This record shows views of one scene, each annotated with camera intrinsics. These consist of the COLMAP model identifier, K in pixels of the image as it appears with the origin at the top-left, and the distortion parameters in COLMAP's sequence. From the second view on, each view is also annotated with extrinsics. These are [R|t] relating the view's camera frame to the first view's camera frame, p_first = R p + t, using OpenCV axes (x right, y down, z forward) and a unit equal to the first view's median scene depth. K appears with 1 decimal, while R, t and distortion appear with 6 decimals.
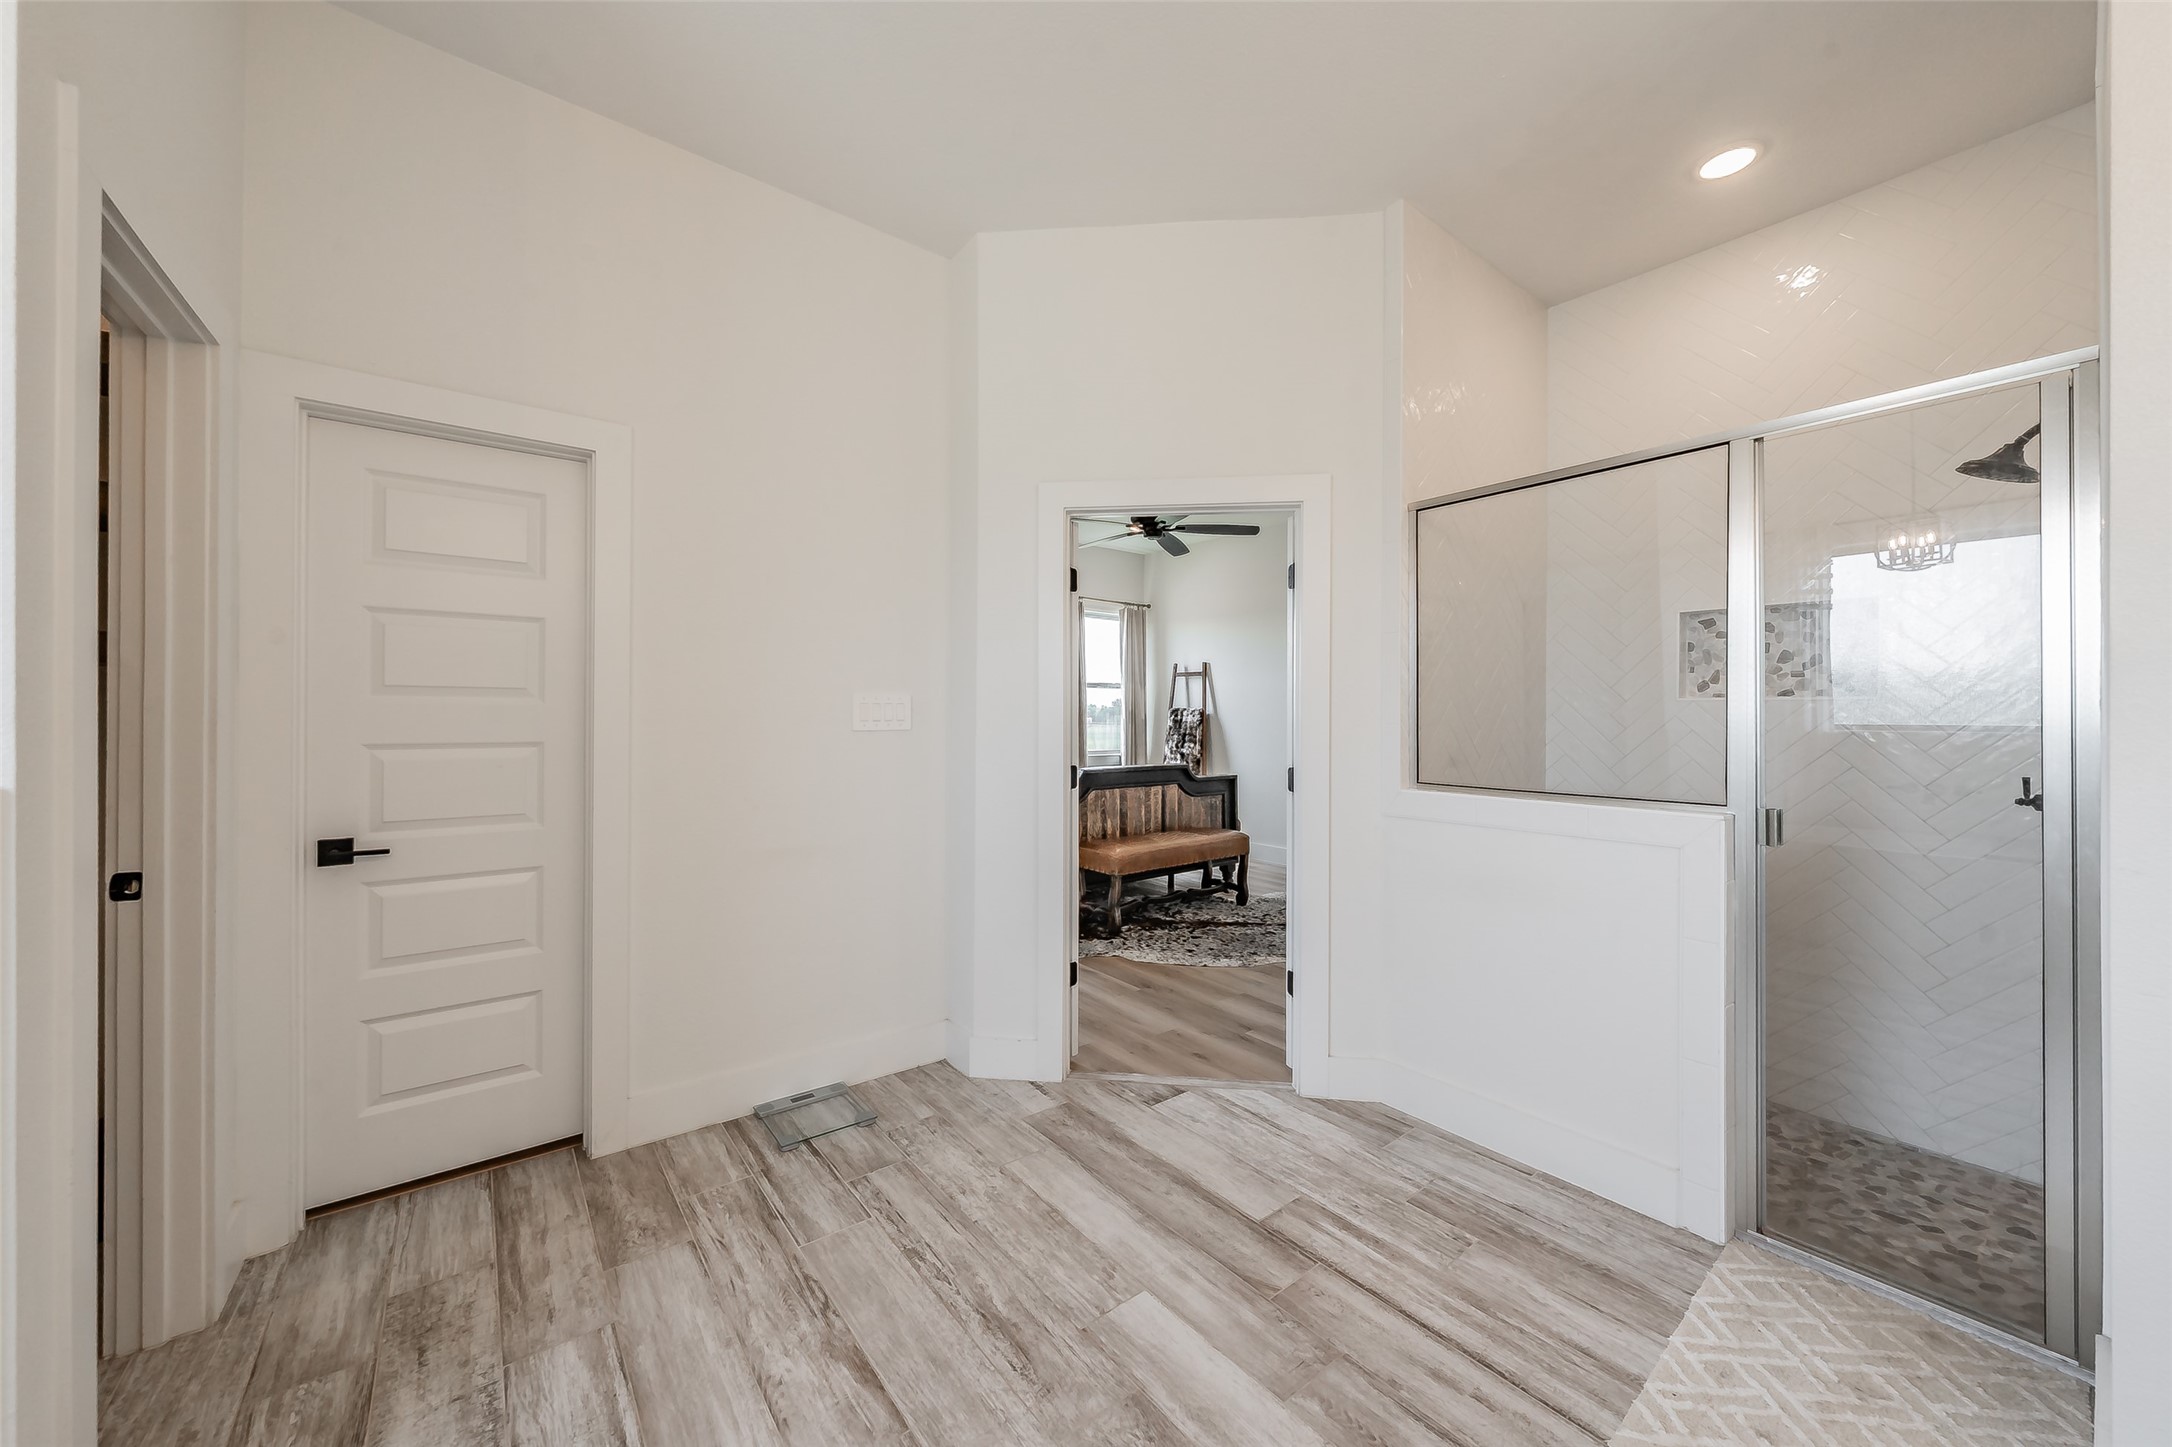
lens RADIAL K [[773.2, 0, 1096.0], [0, 773.2, 717.1], [0, 0, 1]] dist [-0.002335, -0.000325]
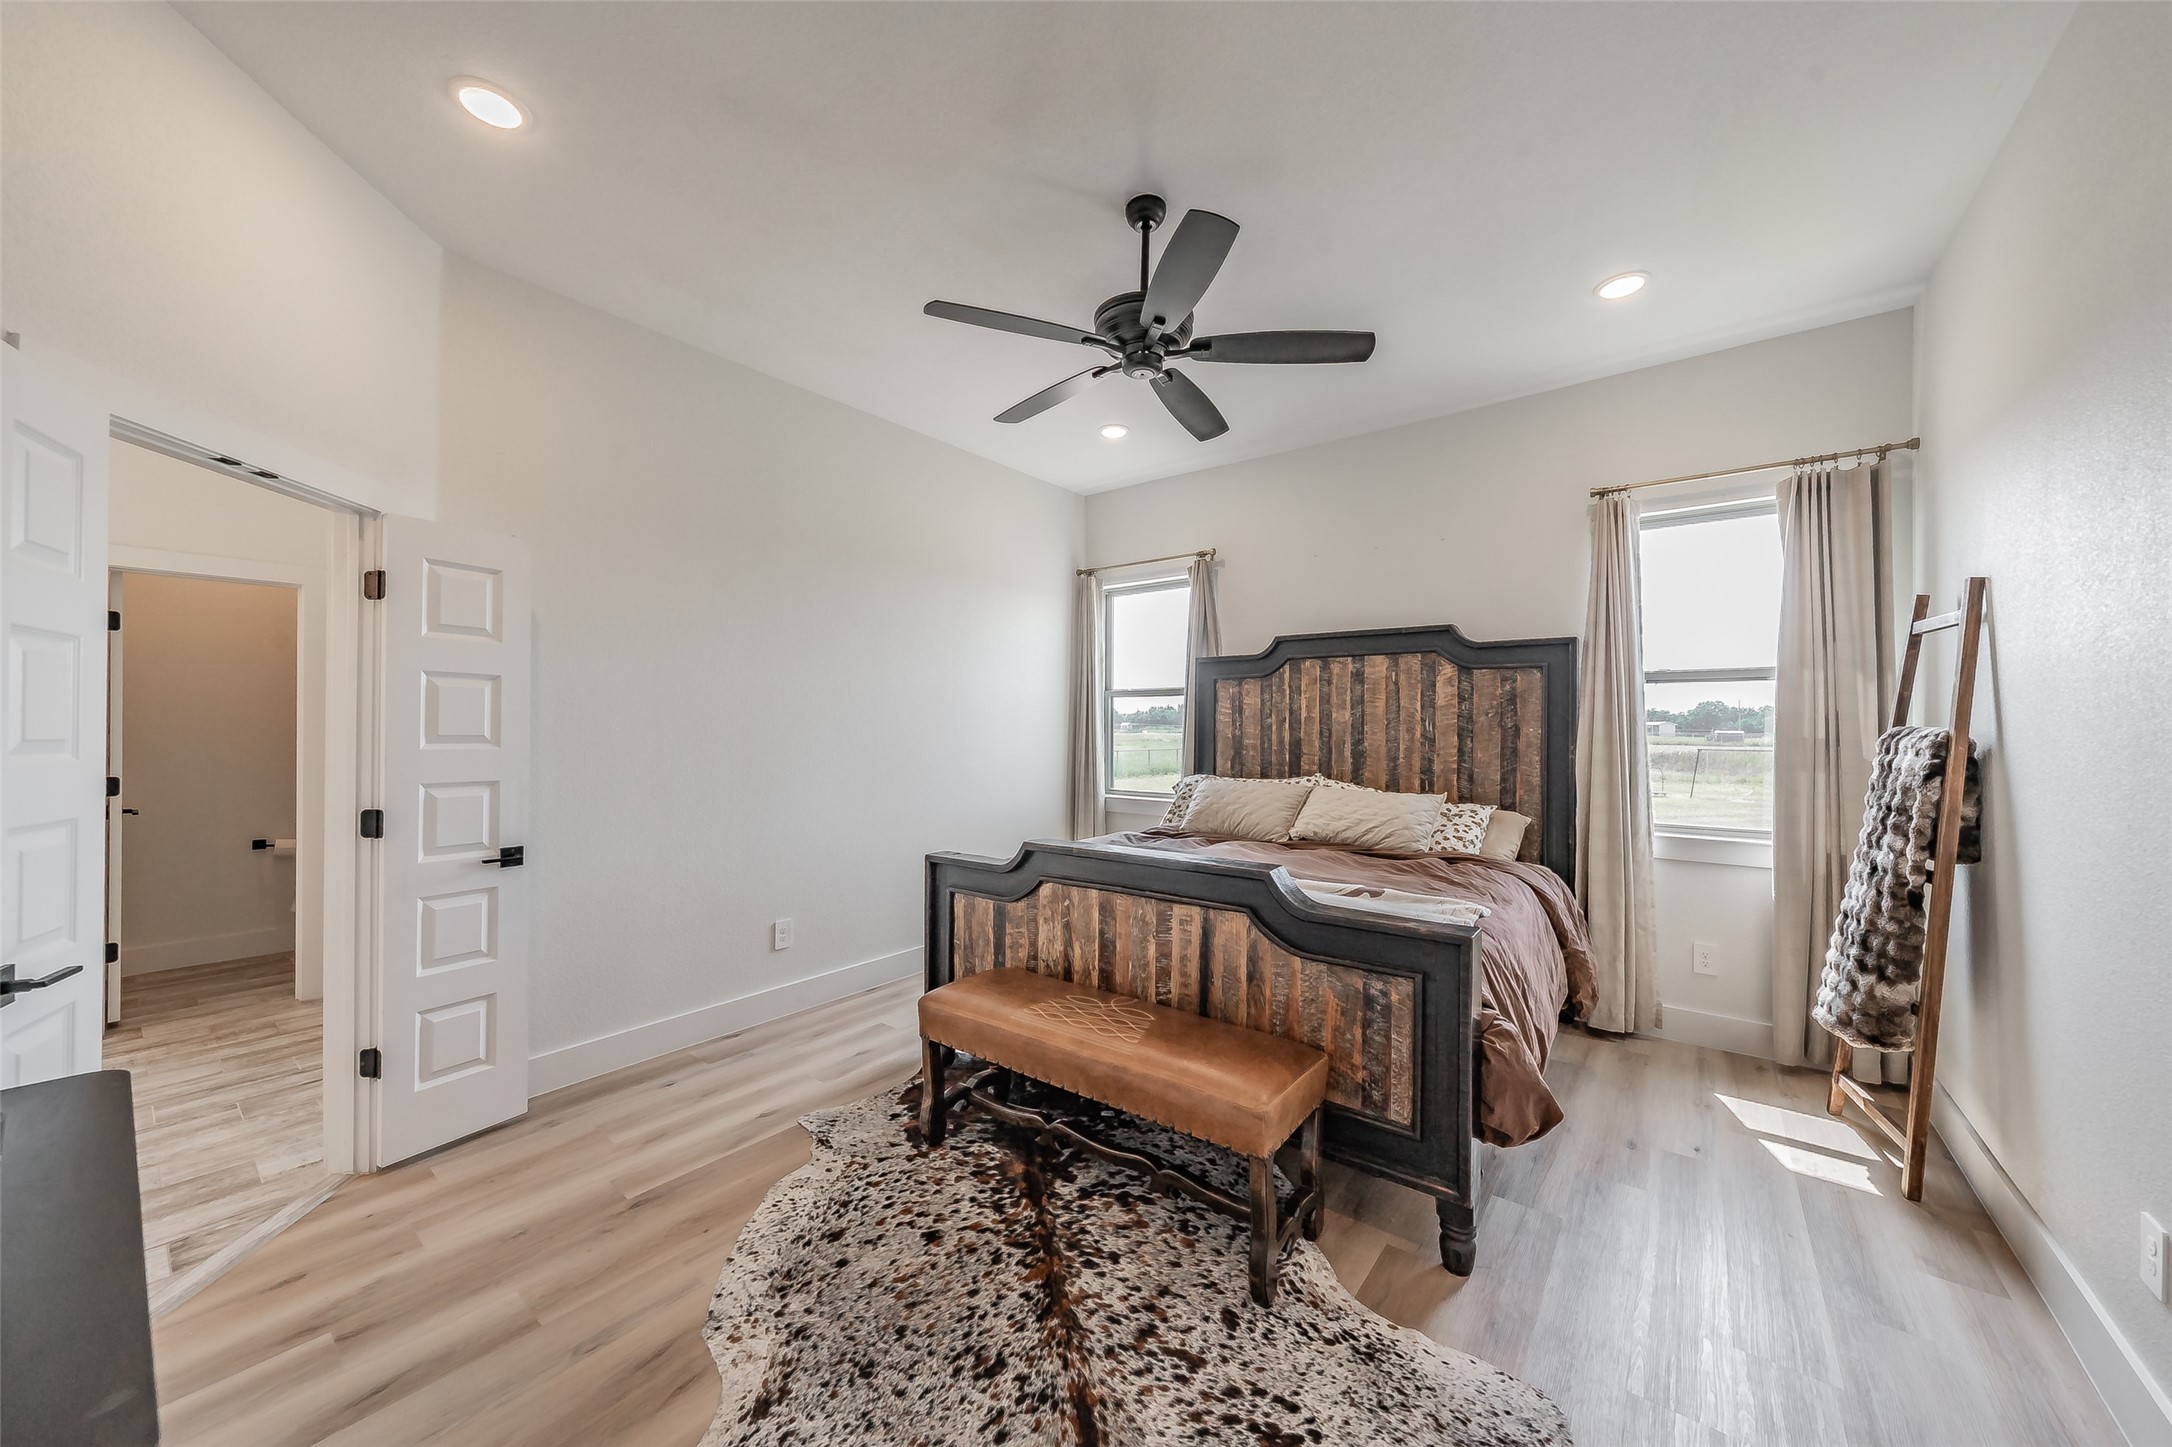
lens RADIAL K [[773.2, 0, 1096.0], [0, 773.2, 717.1], [0, 0, 1]] dist [-0.002335, -0.000325]
pose [[0.225930, -0.016702, -0.974000, 0.528818], [-0.000515, 0.999851, -0.017265, -0.015075], [0.974143, 0.004402, 0.225888, 0.864124]]
